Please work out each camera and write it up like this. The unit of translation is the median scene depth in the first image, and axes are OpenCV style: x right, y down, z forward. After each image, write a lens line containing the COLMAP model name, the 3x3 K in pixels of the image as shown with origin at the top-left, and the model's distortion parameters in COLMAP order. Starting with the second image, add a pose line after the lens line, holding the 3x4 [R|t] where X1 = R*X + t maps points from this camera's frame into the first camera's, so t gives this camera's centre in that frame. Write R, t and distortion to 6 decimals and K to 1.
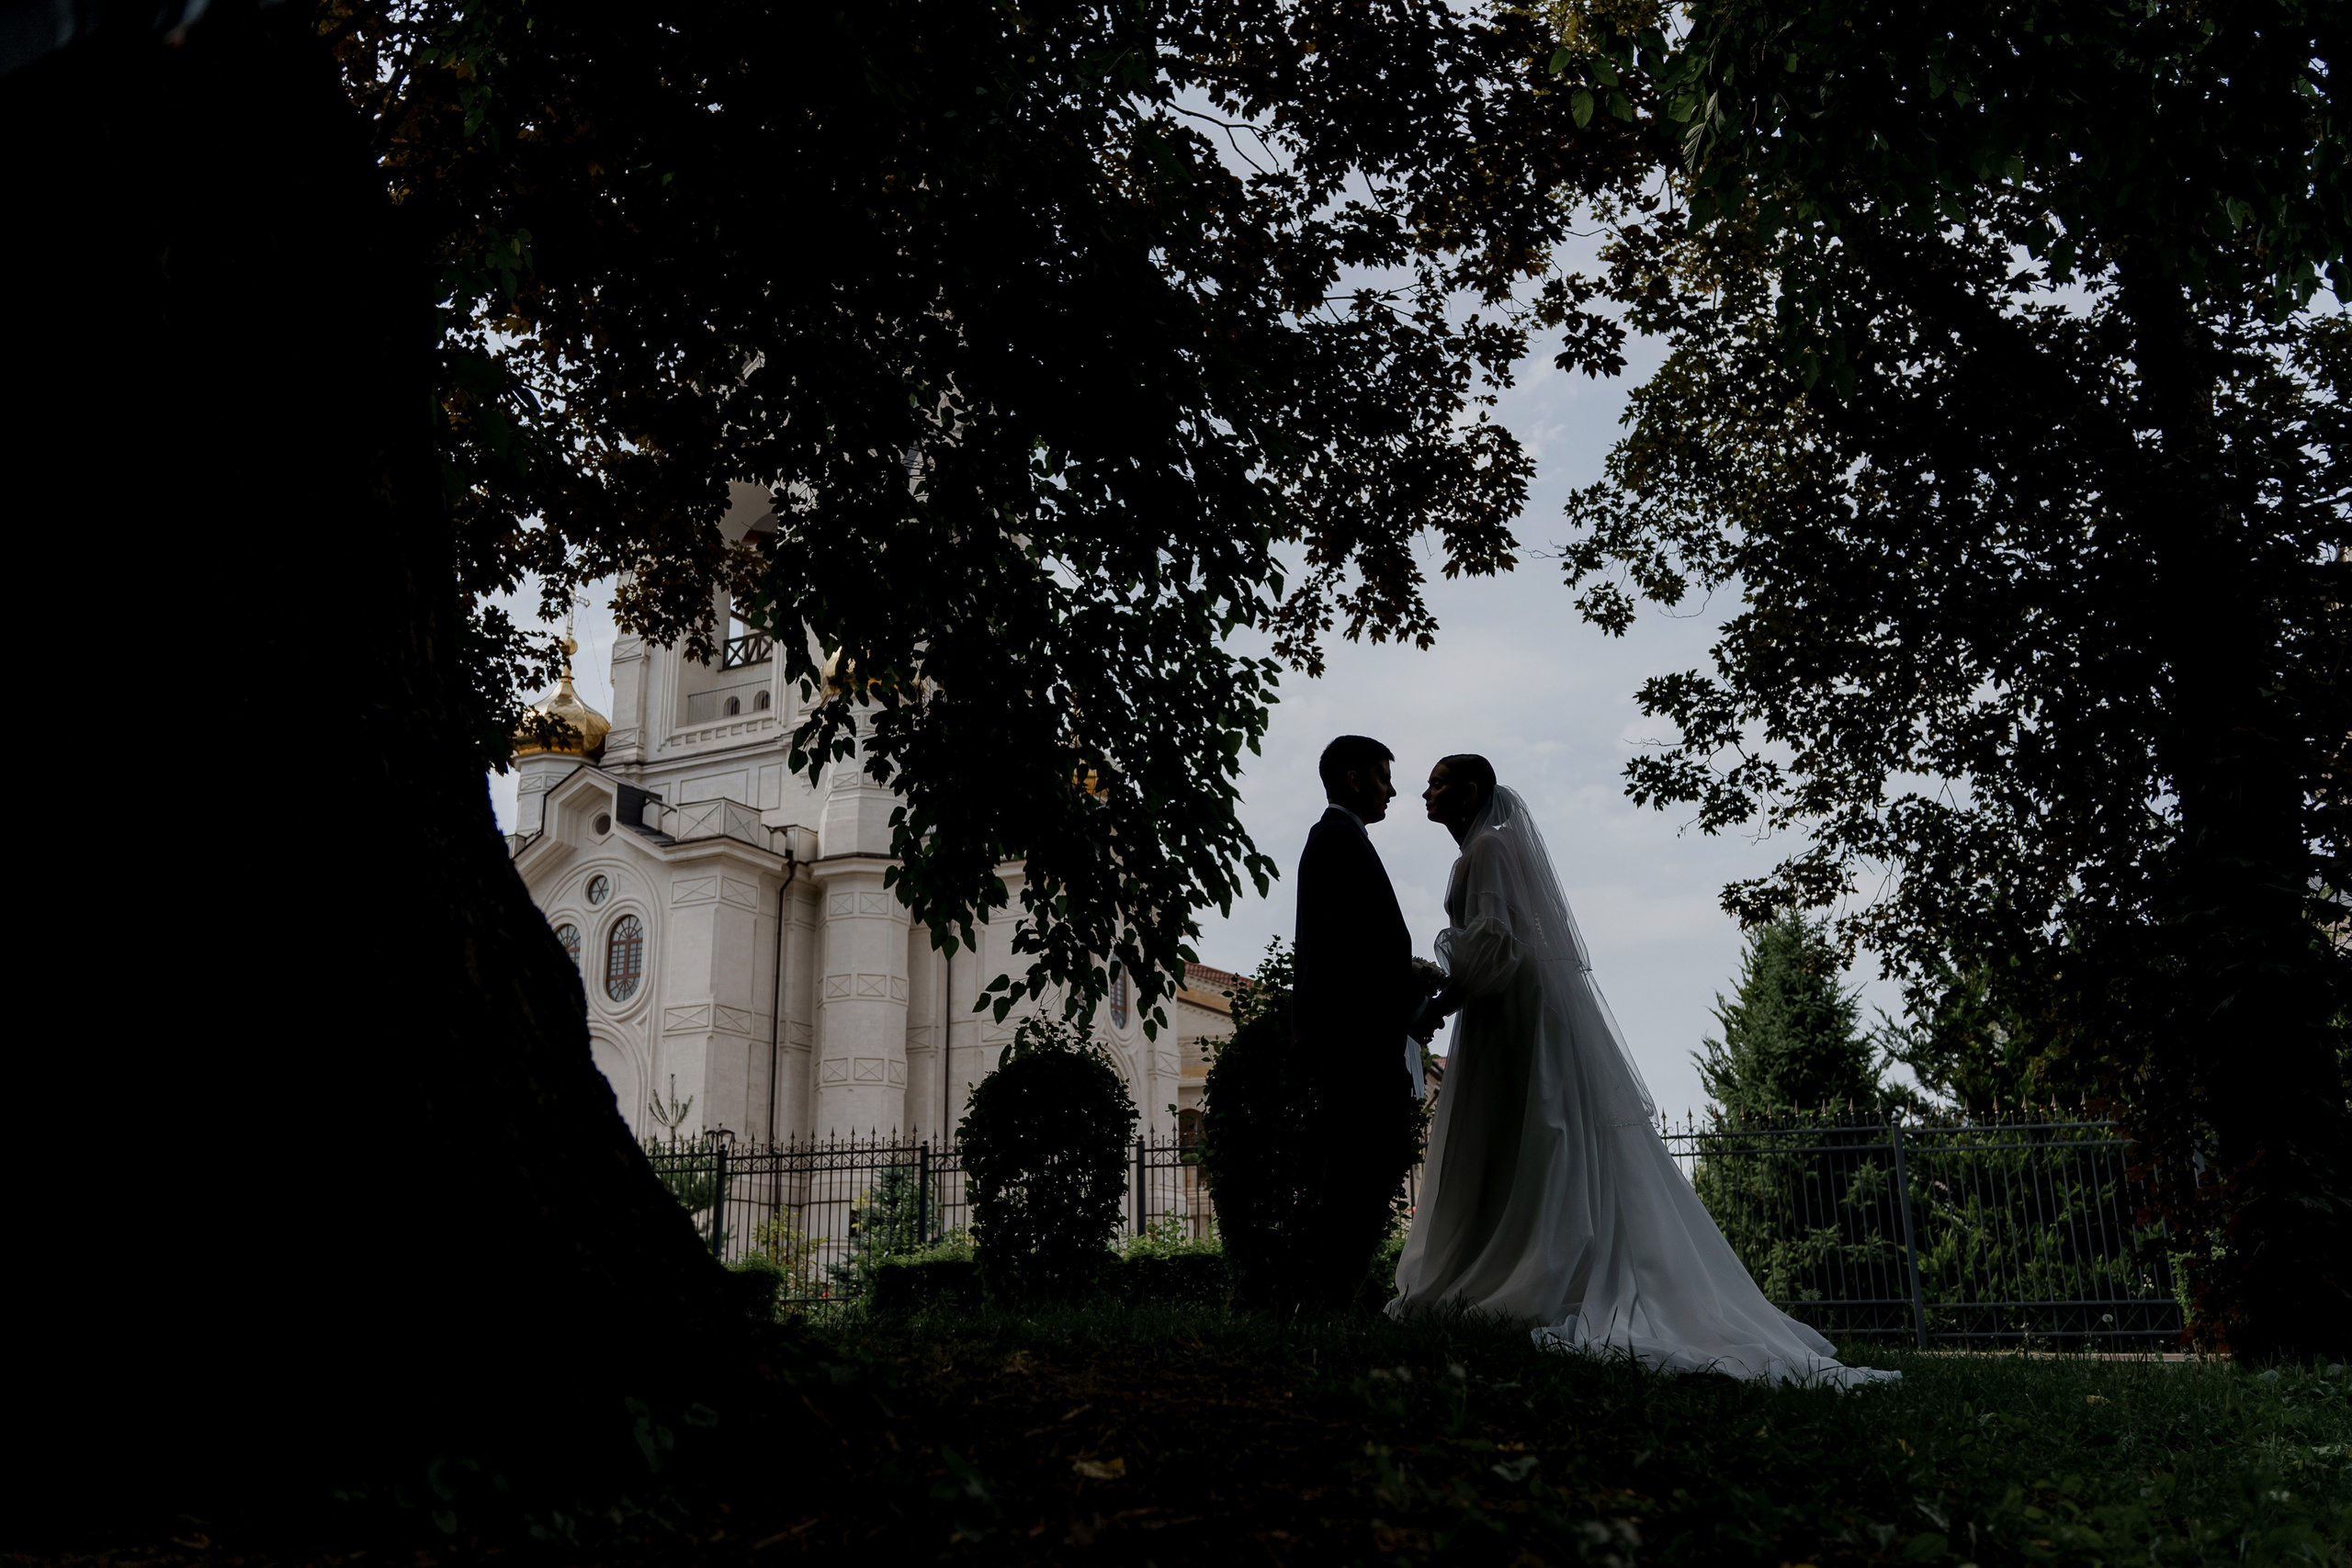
lens RADIAL K [[1906.6, 0, 1069.2], [0, 1906.6, 784.9], [0, 0, 1]] dist [-0.114029, 0.056026]
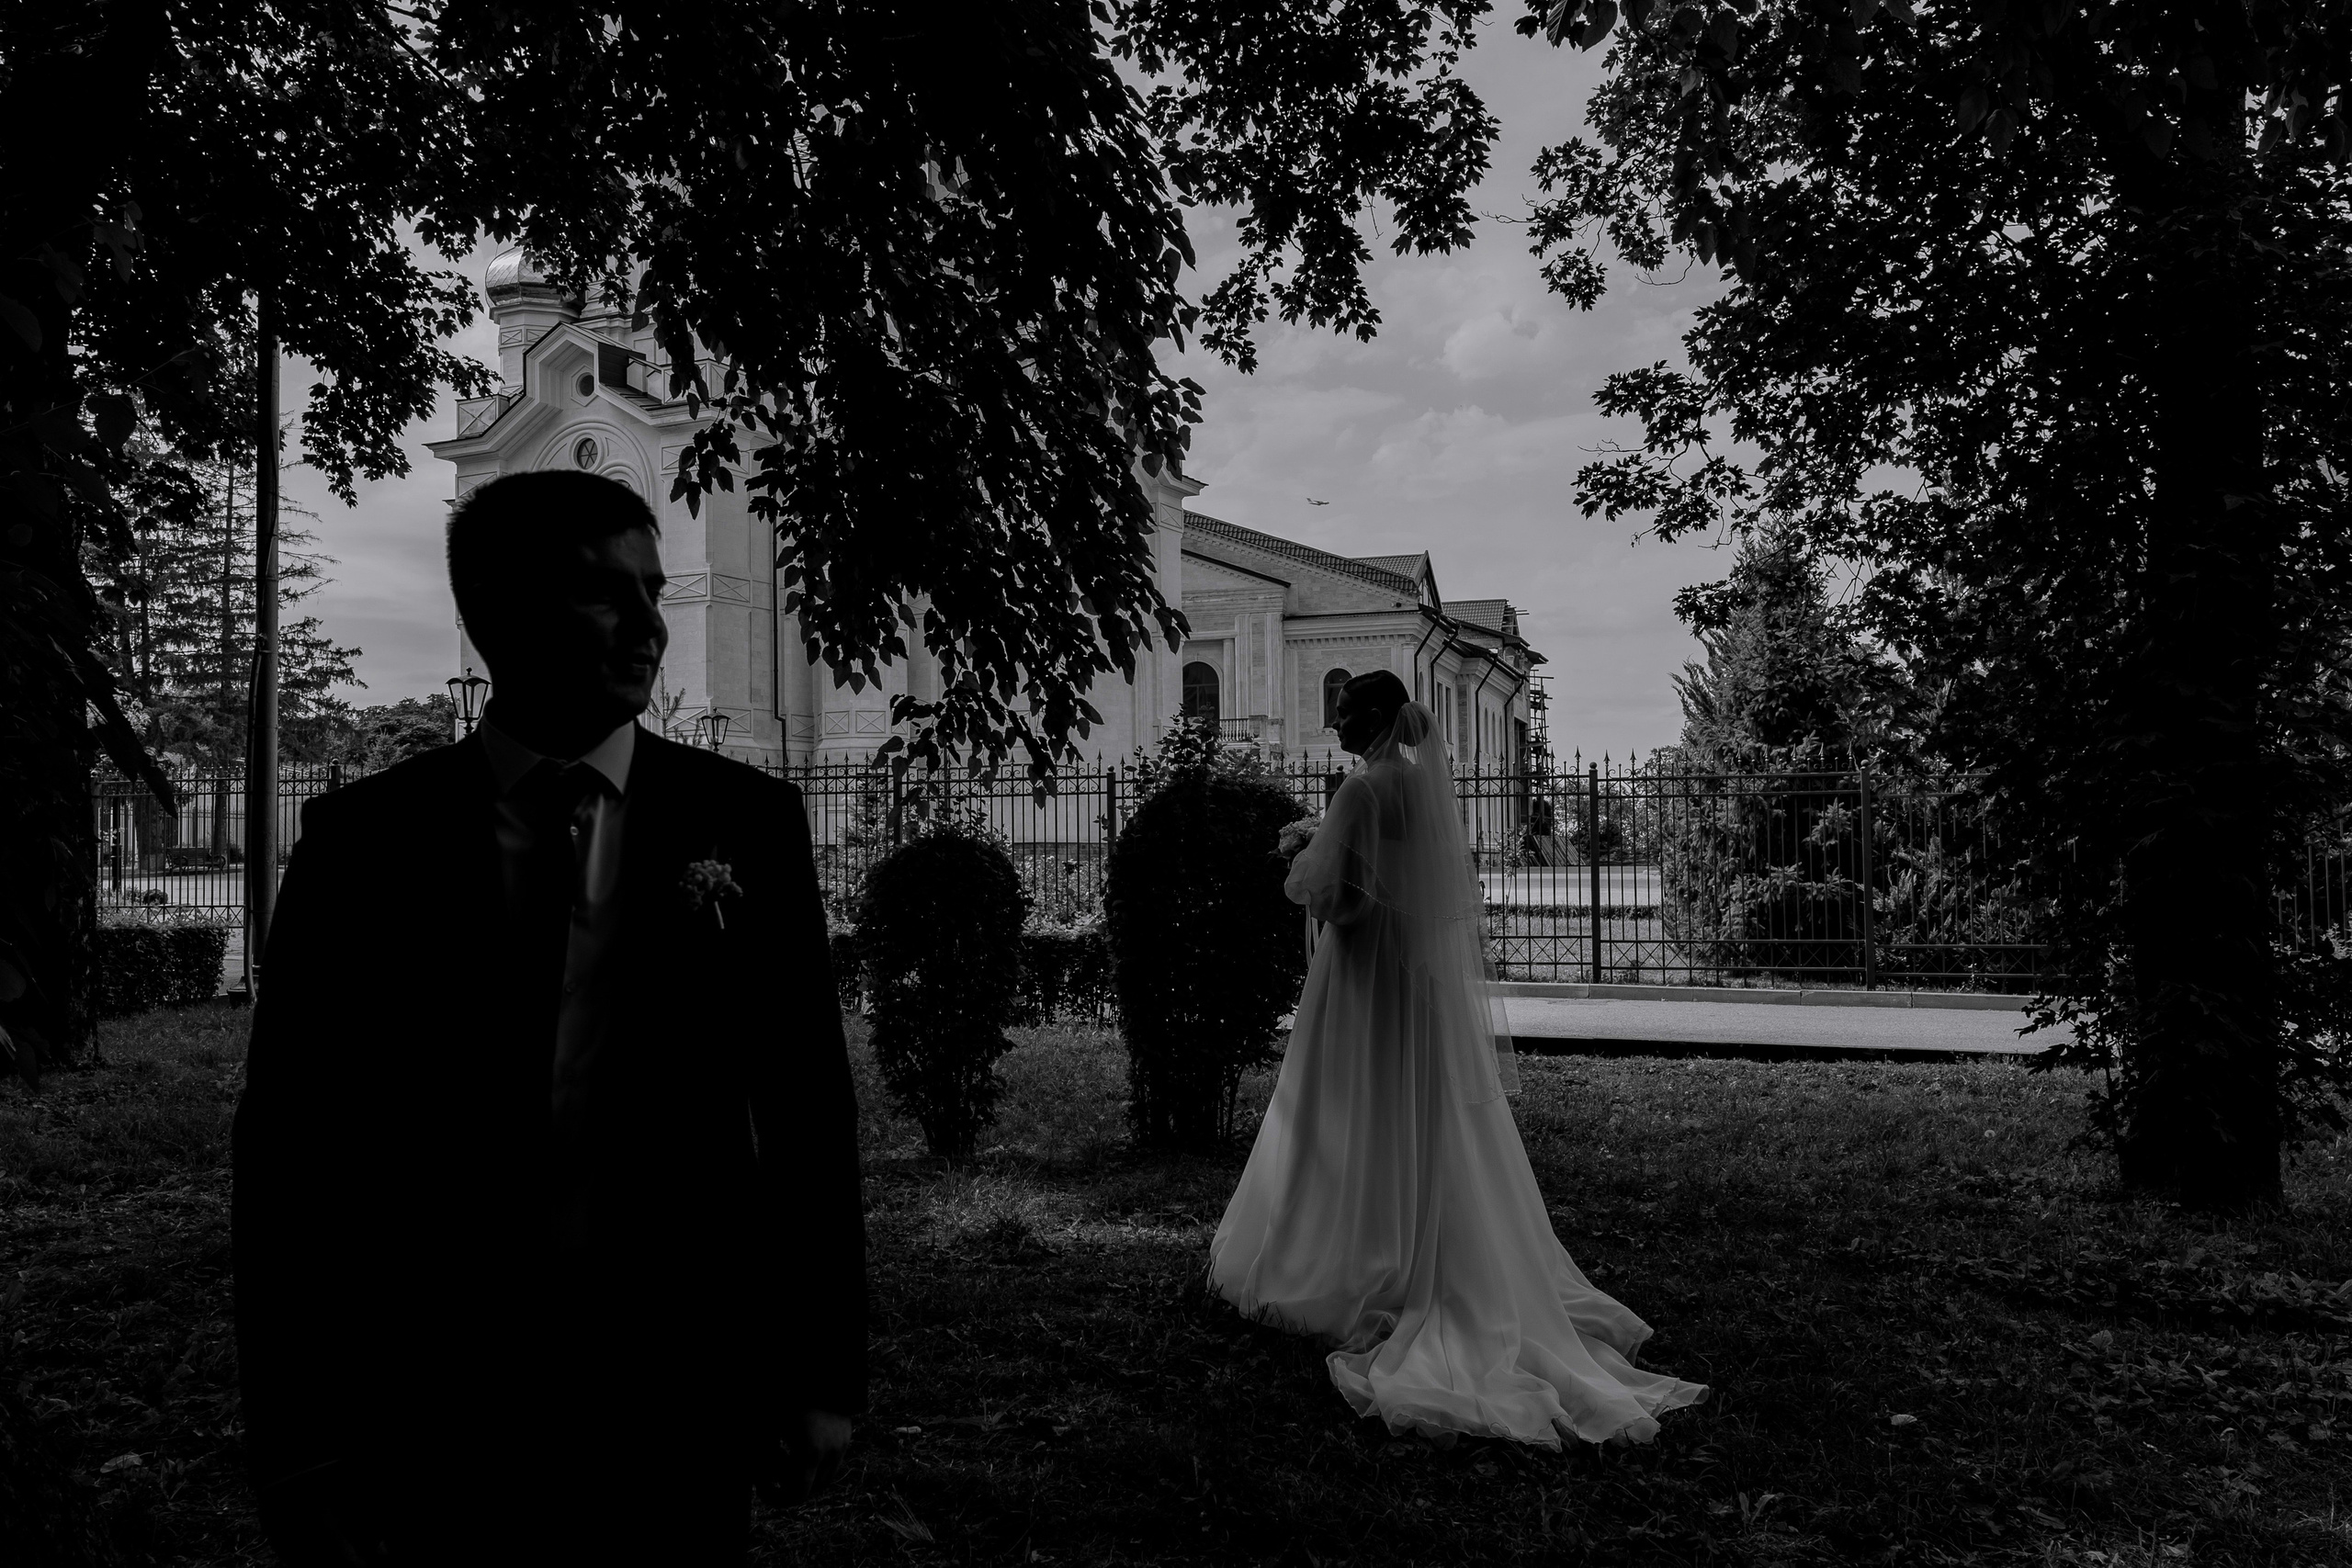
lens RADIAL K [[1889.9, 0, 1176.0], [0, 1889.9, 784.0], [0, 0, 1]] dist [-0.112446, 0.063711]
pose [[0.999776, -0.010179, 0.018574, 0.072858], [0.004366, 0.957157, 0.289537, -0.126188], [-0.020726, -0.289391, 0.956987, 0.067163]]
